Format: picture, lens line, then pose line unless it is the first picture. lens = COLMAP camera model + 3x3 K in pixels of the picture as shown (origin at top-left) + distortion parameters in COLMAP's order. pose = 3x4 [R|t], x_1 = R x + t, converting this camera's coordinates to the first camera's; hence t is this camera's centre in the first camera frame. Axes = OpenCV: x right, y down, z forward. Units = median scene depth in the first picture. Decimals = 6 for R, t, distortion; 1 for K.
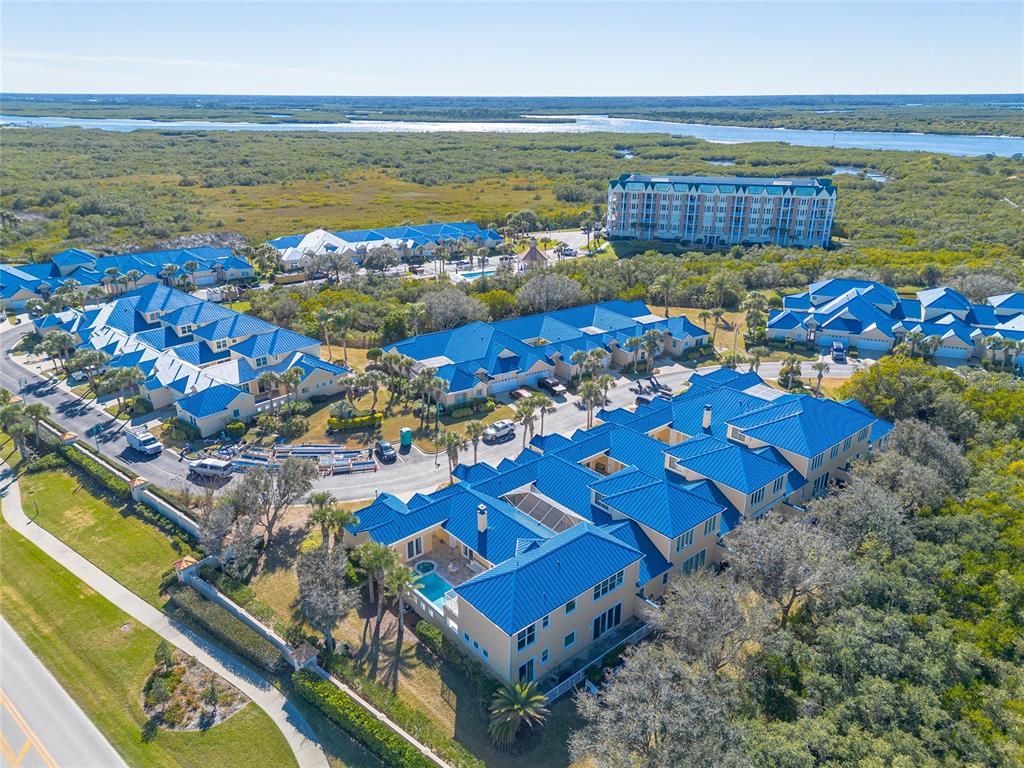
lens RADIAL K [[739.7, 0, 512.0], [0, 739.7, 384.0], [0, 0, 1]] dist [0.075832, -0.073581]
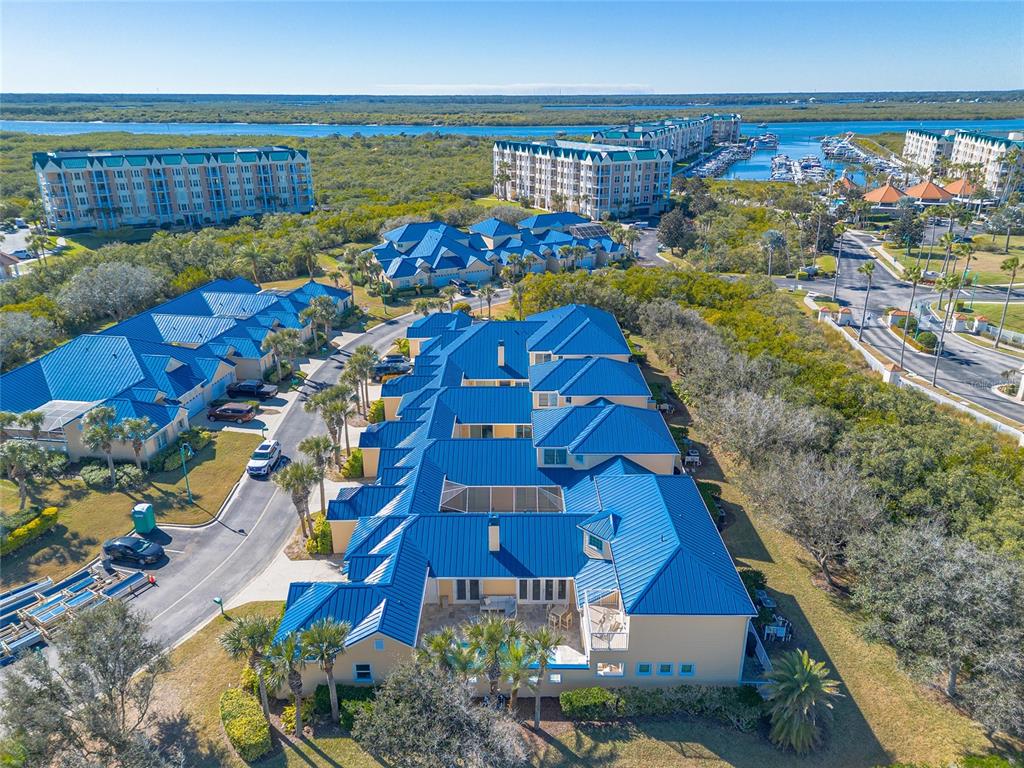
lens RADIAL K [[720.8, 0, 514.9], [0, 720.8, 387.5], [0, 0, 1]] dist [0.071201, -0.063365]
pose [[0.646602, -0.283361, 0.708246, -0.153261], [0.276673, 0.952343, 0.128429, -0.010784], [-0.710885, 0.112910, 0.694186, 0.158889]]
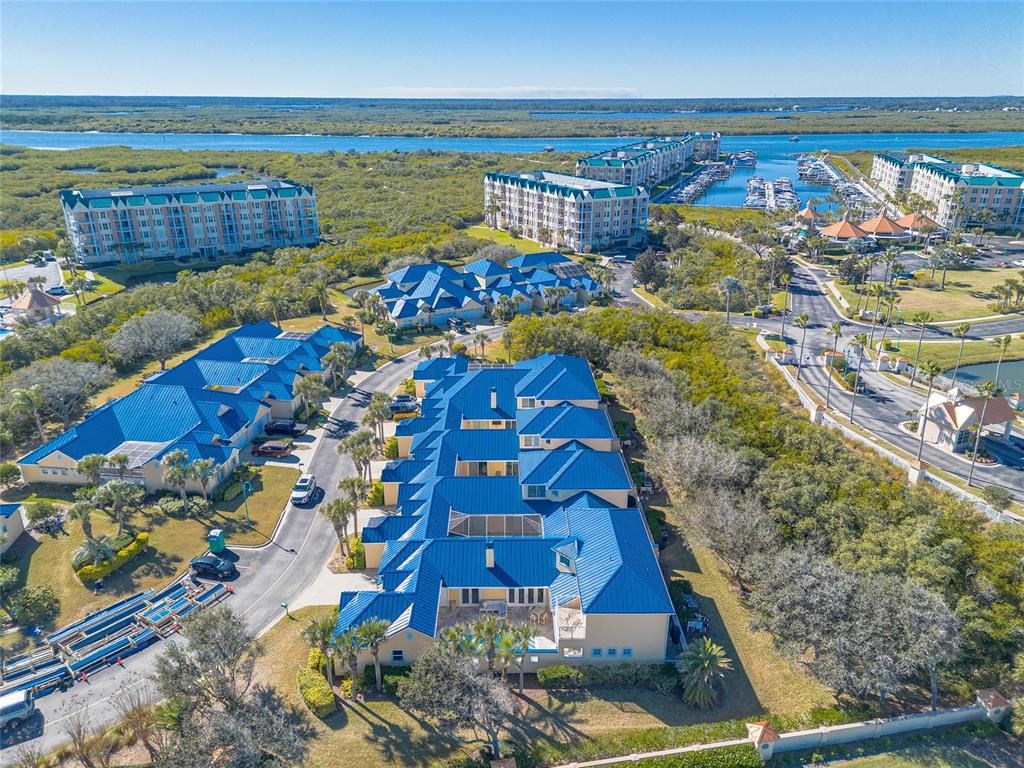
lens RADIAL K [[720.8, 0, 514.9], [0, 720.8, 387.5], [0, 0, 1]] dist [0.071201, -0.063365]
pose [[0.636063, -0.284874, 0.717126, -0.201498], [0.276684, 0.951758, 0.132672, -0.043991], [-0.720326, 0.114029, 0.684199, 0.102228]]
